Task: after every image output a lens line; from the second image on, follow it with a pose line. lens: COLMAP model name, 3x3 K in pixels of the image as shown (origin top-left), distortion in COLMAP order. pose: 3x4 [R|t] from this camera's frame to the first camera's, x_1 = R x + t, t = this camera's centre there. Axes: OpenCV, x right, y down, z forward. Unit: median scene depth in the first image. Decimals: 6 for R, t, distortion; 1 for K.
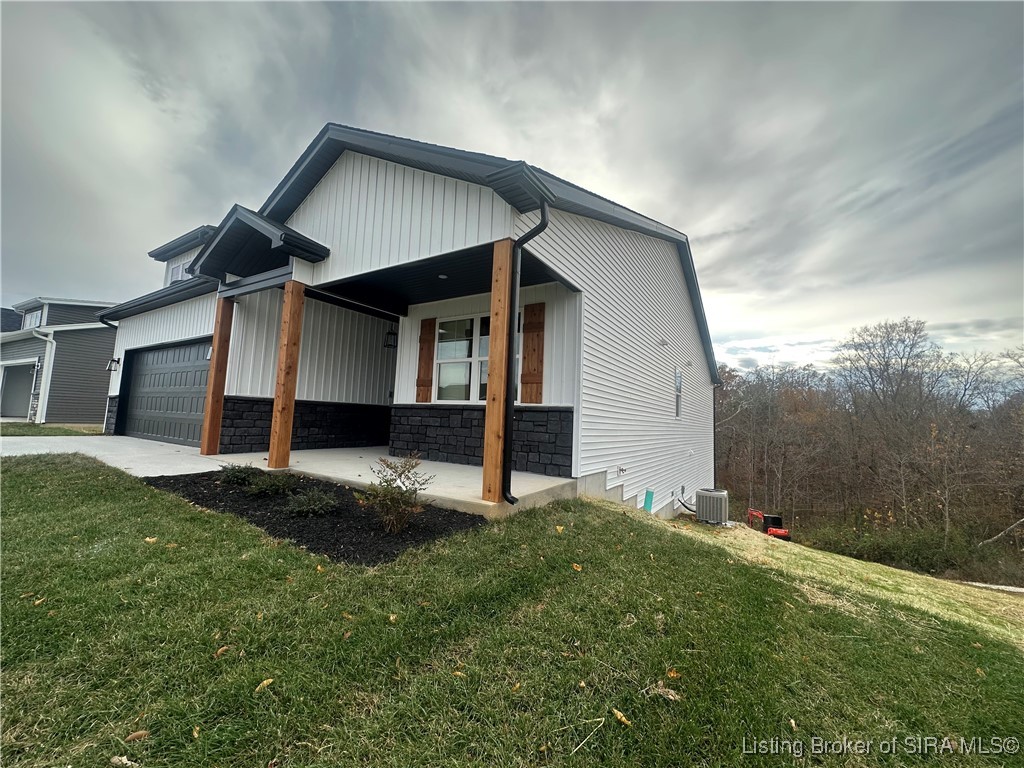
lens RADIAL K [[406.9, 0, 511.9], [0, 406.9, 382.9], [0, 0, 1]] dist [-0.001912, 0.000105]
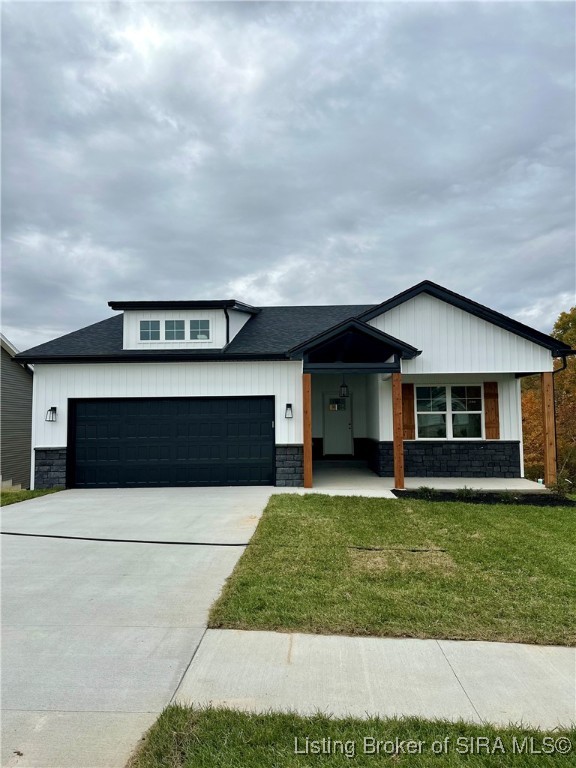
lens RADIAL K [[541.9, 0, 288.0], [0, 541.9, 384.0], [0, 0, 1]] dist [0.087251, -0.000738]
pose [[0.864383, -0.012985, 0.502666, -1.787108], [-0.001454, 0.999598, 0.028323, -0.238143], [-0.502831, -0.025212, 0.864017, -0.574522]]
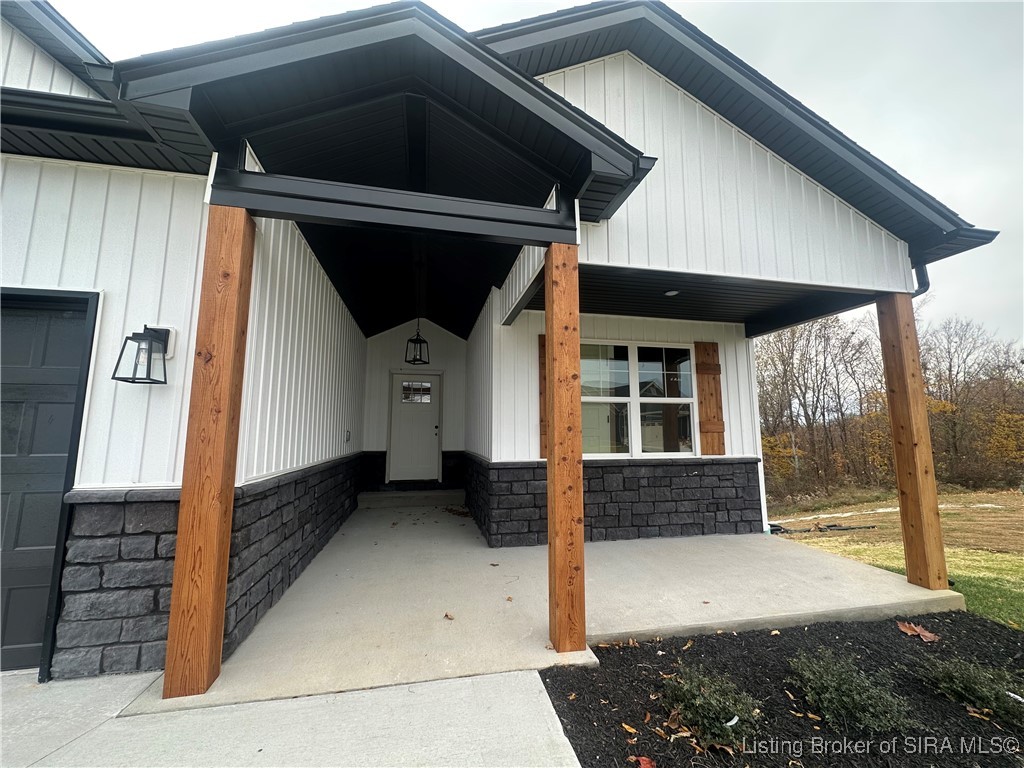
lens RADIAL K [[406.9, 0, 511.9], [0, 406.9, 382.9], [0, 0, 1]] dist [-0.001912, 0.000105]
pose [[0.715261, 0.042854, 0.697542, -0.823567], [-0.035220, 0.999060, -0.025264, -0.063699], [-0.697969, -0.006497, 0.716099, 0.621172]]
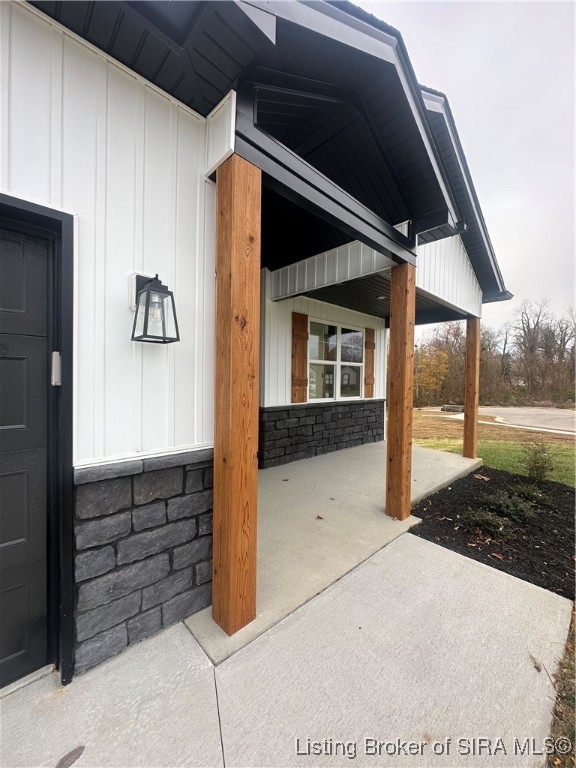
lens RADIAL K [[305.2, 0, 288.0], [0, 305.2, 384.0], [0, 0, 1]] dist [-0.001912, 0.000105]
pose [[0.249219, -0.057001, 0.966768, -1.012189], [-0.097400, 0.991730, 0.083582, -0.058801], [-0.963537, -0.114993, 0.241606, 0.942572]]
